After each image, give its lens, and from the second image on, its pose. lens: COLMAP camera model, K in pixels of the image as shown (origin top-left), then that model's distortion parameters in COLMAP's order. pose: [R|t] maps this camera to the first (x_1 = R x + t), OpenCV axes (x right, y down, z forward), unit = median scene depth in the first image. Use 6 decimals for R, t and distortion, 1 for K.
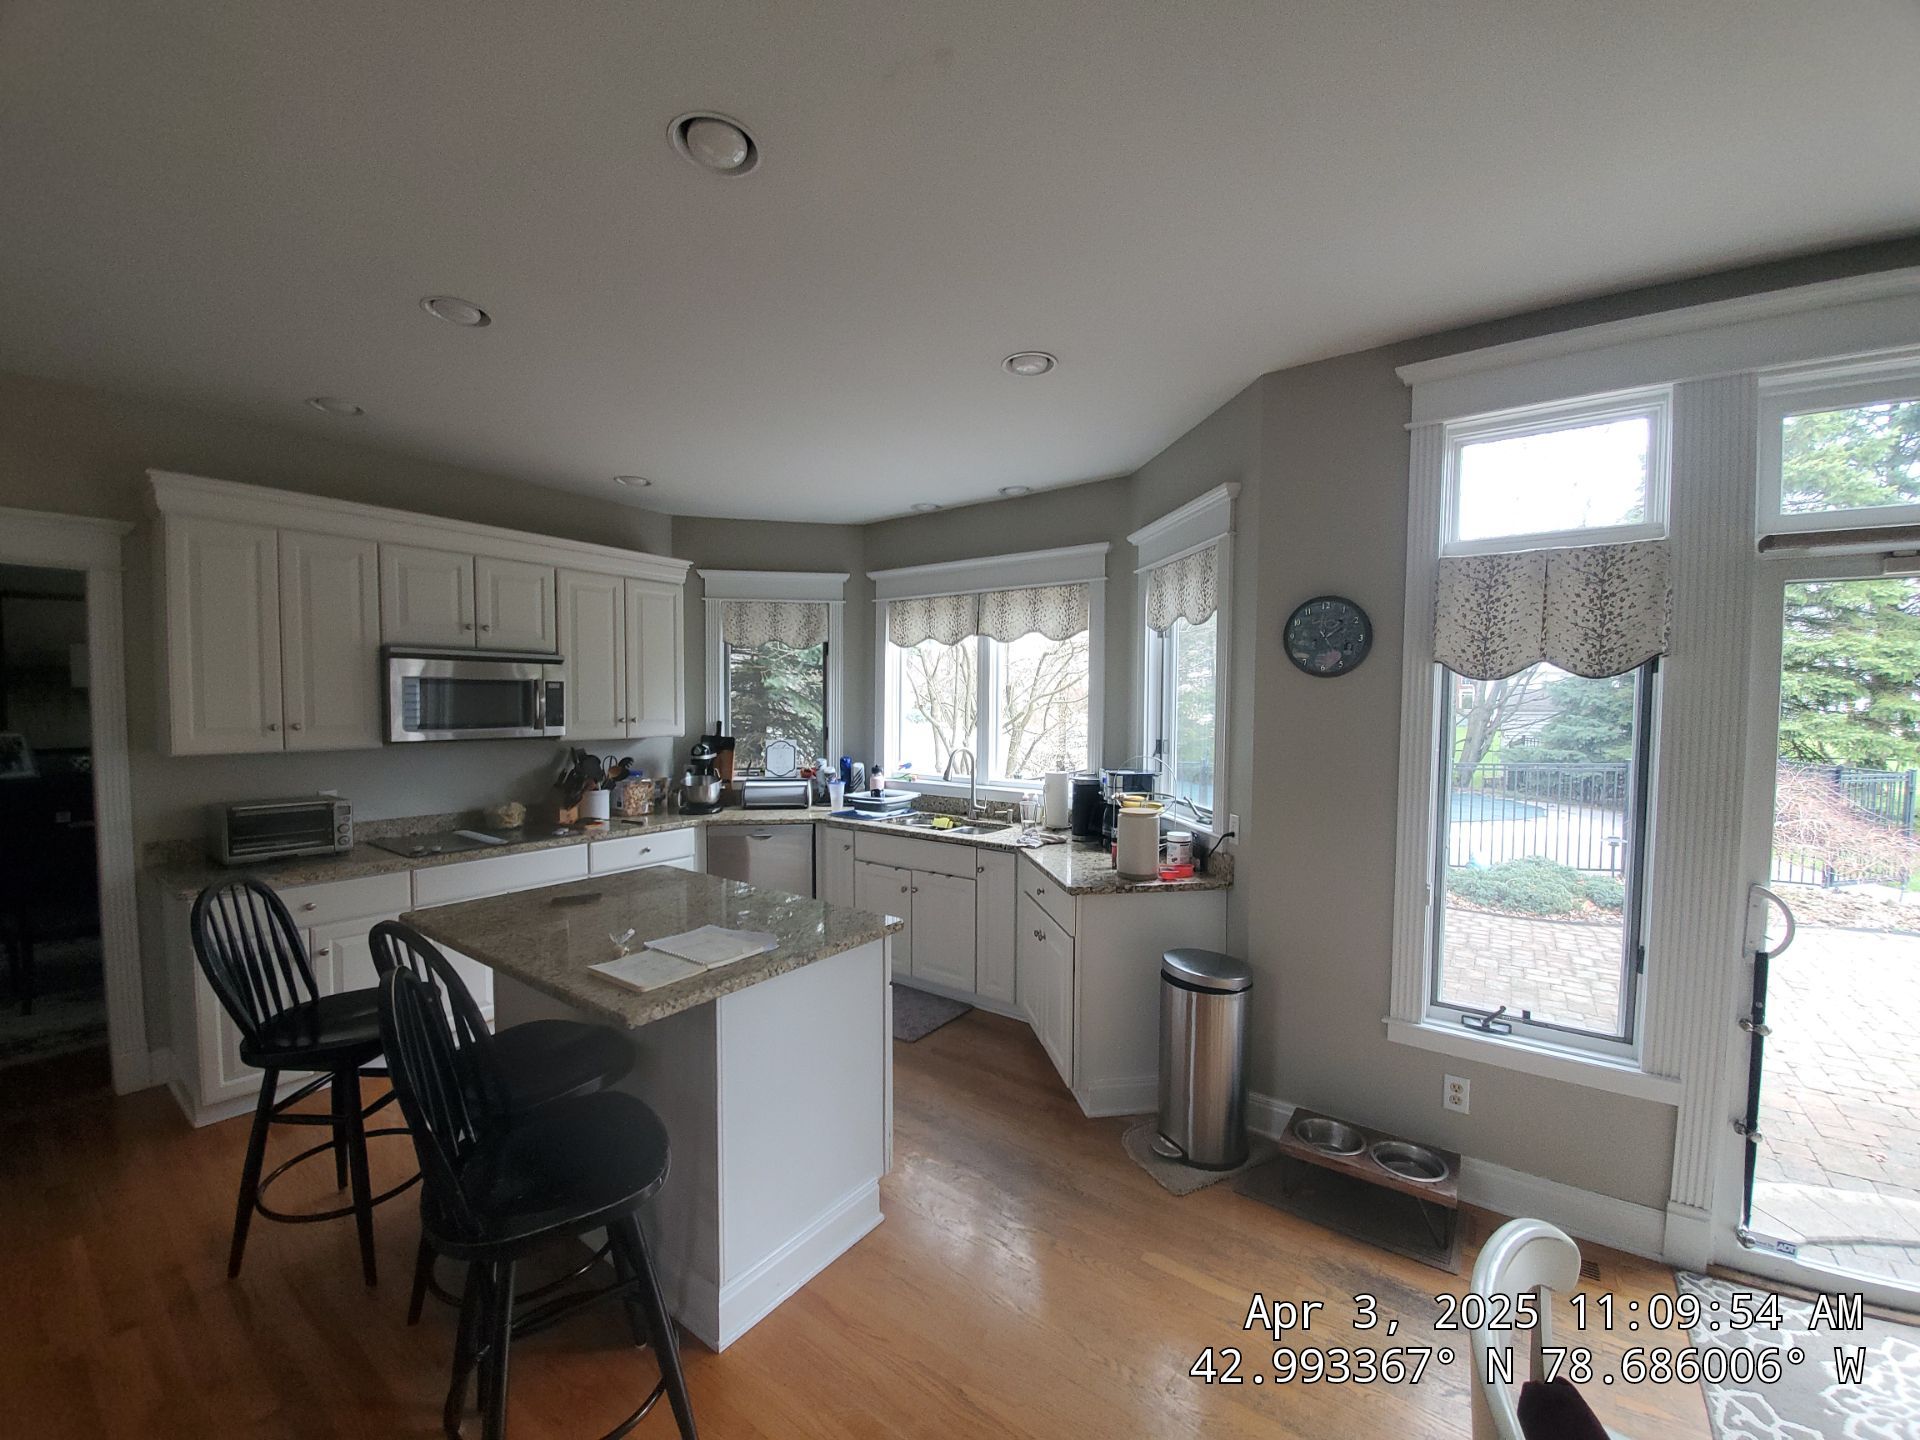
lens RADIAL K [[757.3, 0, 965.0], [0, 757.3, 739.2], [0, 0, 1]] dist [0.003598, -0.012832]
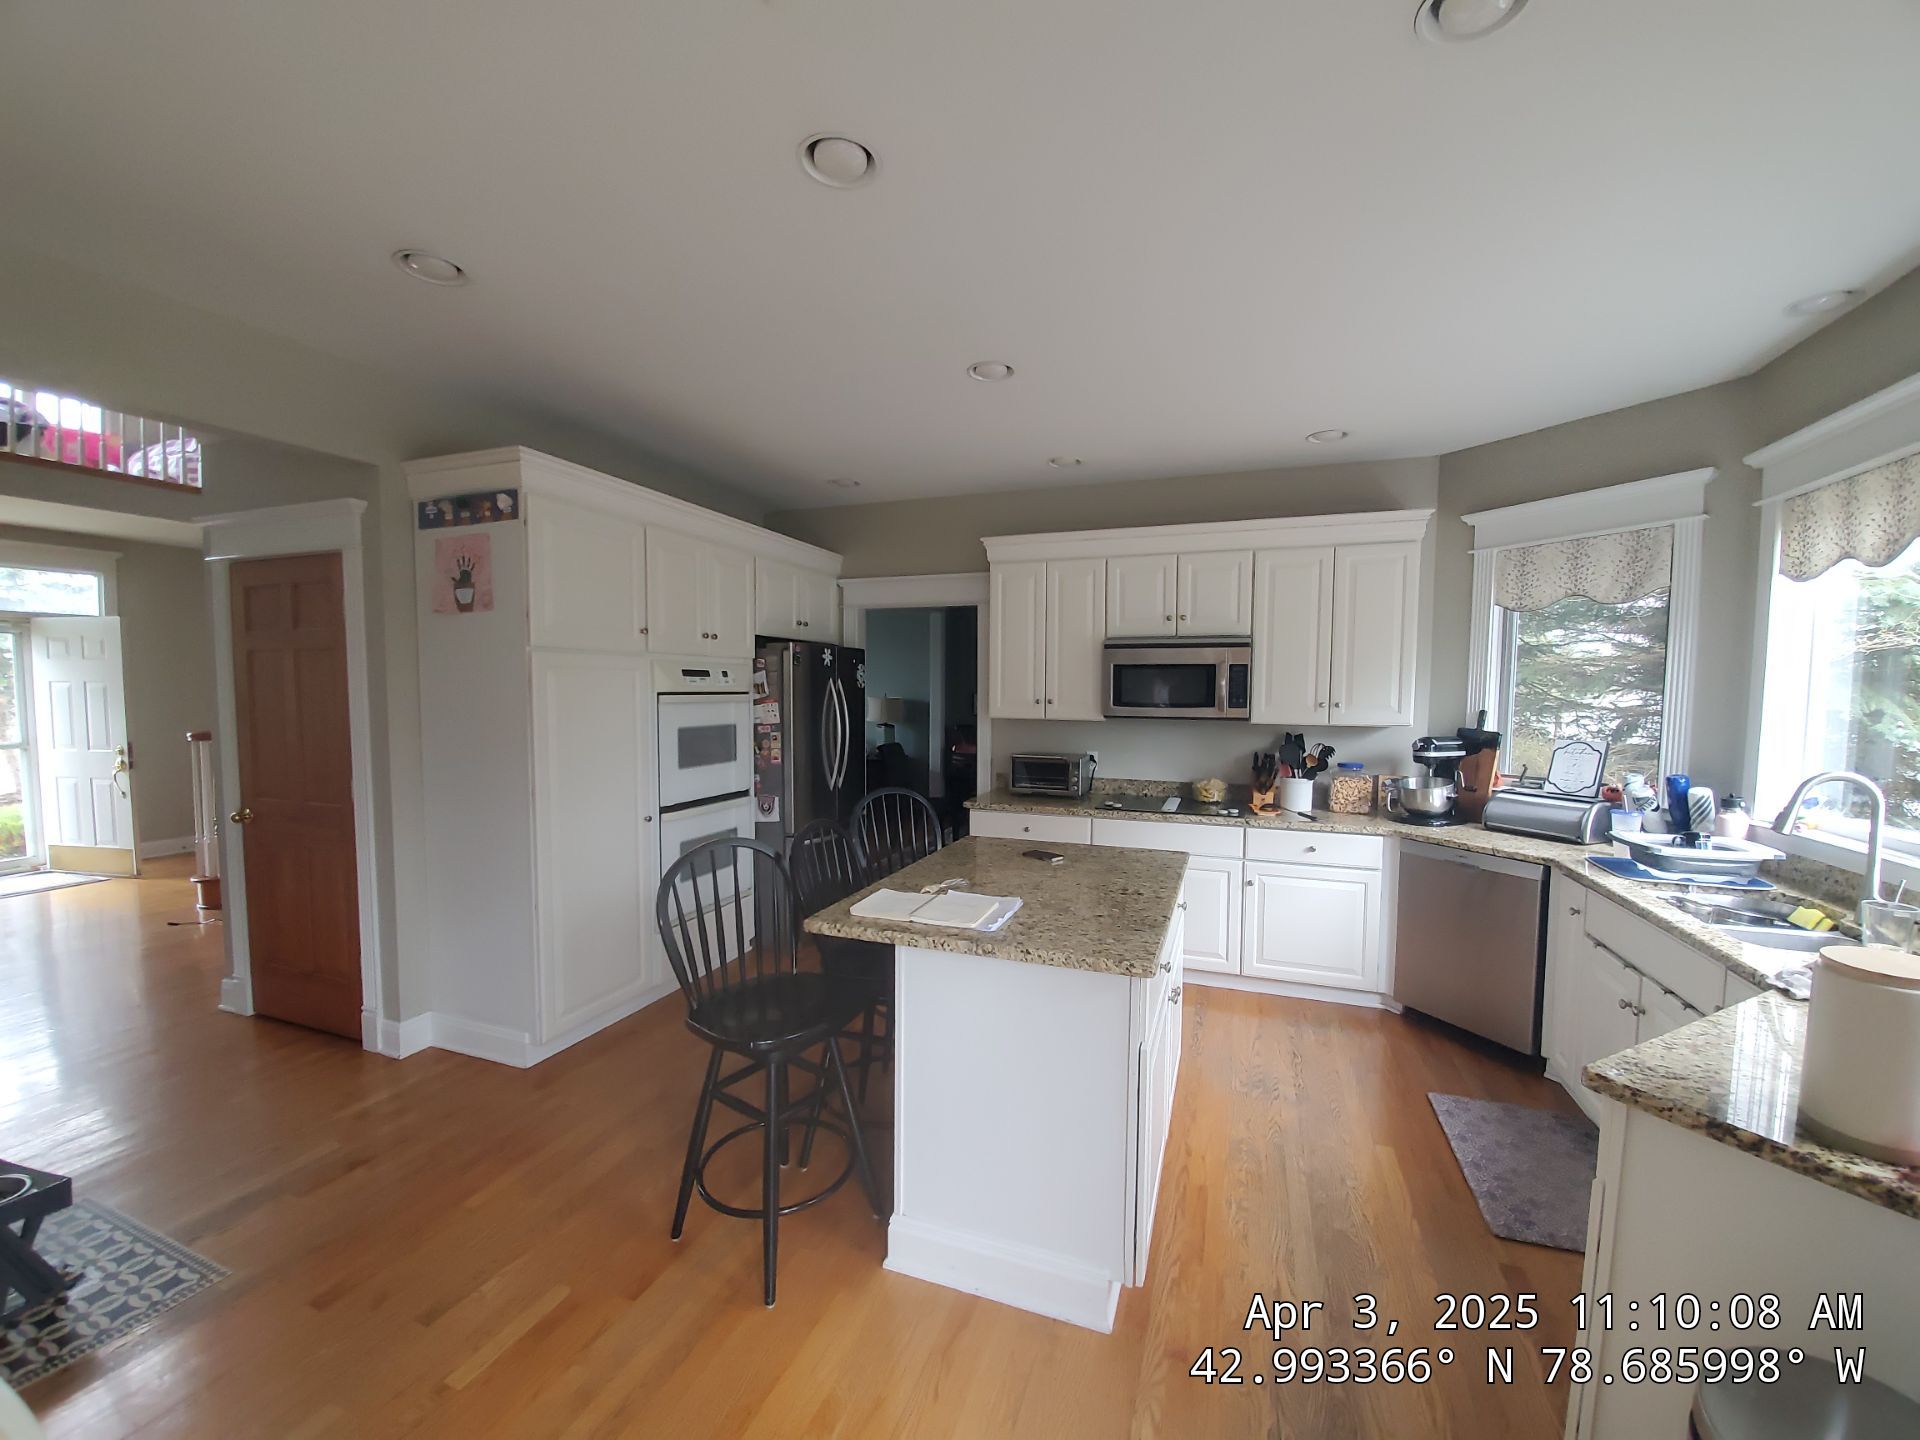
lens RADIAL K [[757.3, 0, 960.4], [0, 757.3, 735.3], [0, 0, 1]] dist [0.003598, -0.012832]
pose [[0.268638, 0.054476, -0.961699, 0.486999], [-0.053299, 0.997711, 0.041627, -0.004496], [0.961765, 0.040075, 0.270927, 0.532867]]
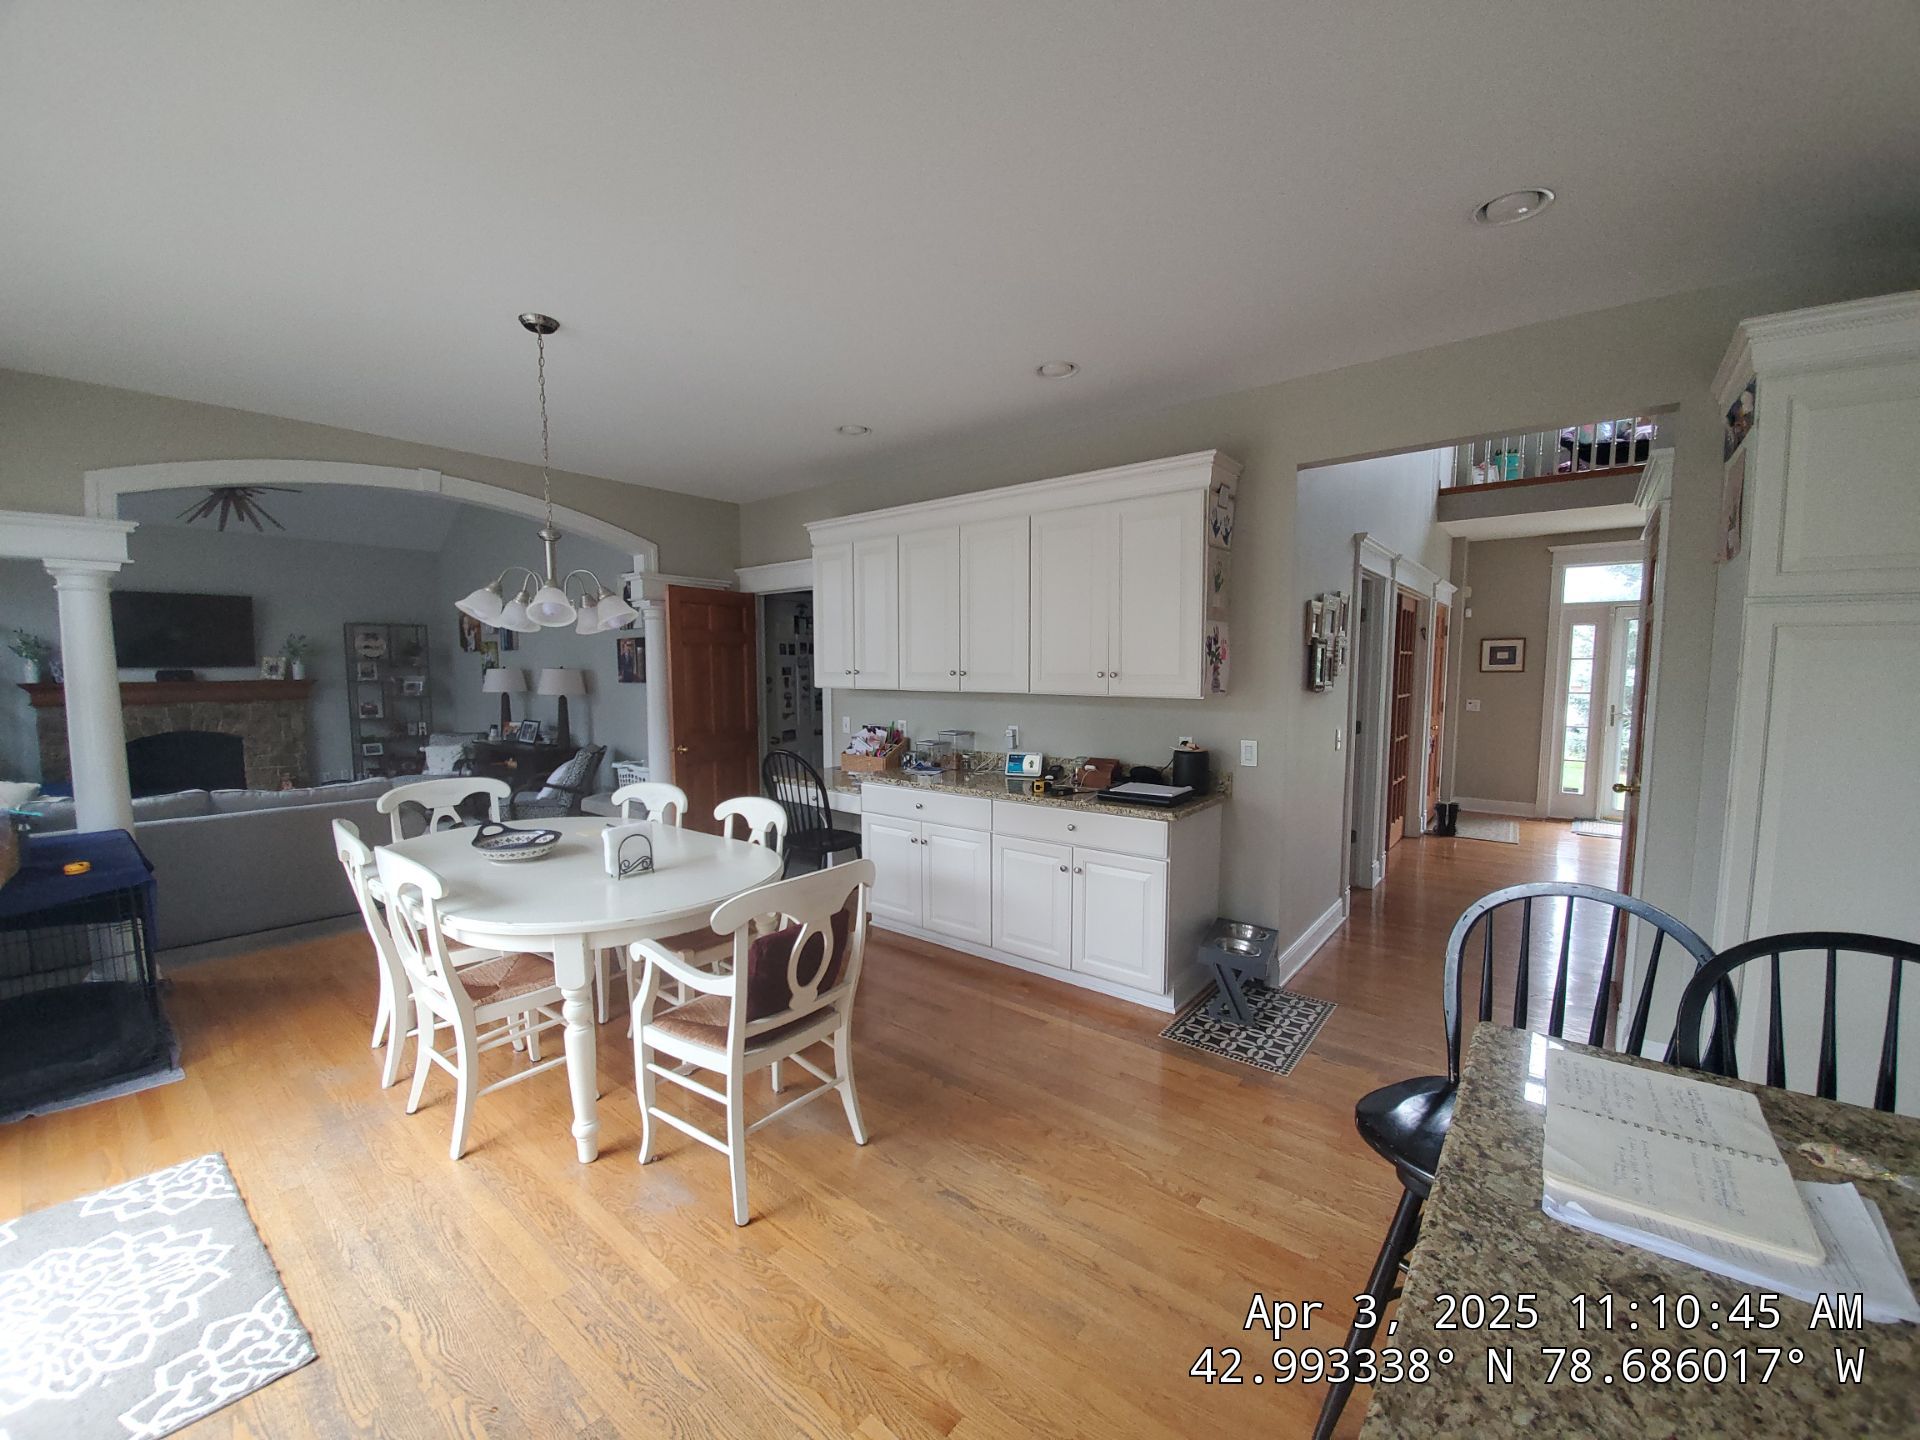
lens RADIAL K [[757.3, 0, 961.5], [0, 757.3, 736.7], [0, 0, 1]] dist [0.003598, -0.012832]
pose [[-0.998567, -0.009991, 0.052584, 0.030277], [-0.002449, 0.989924, 0.141580, -0.019304], [-0.053468, 0.141248, -0.988529, 1.045478]]
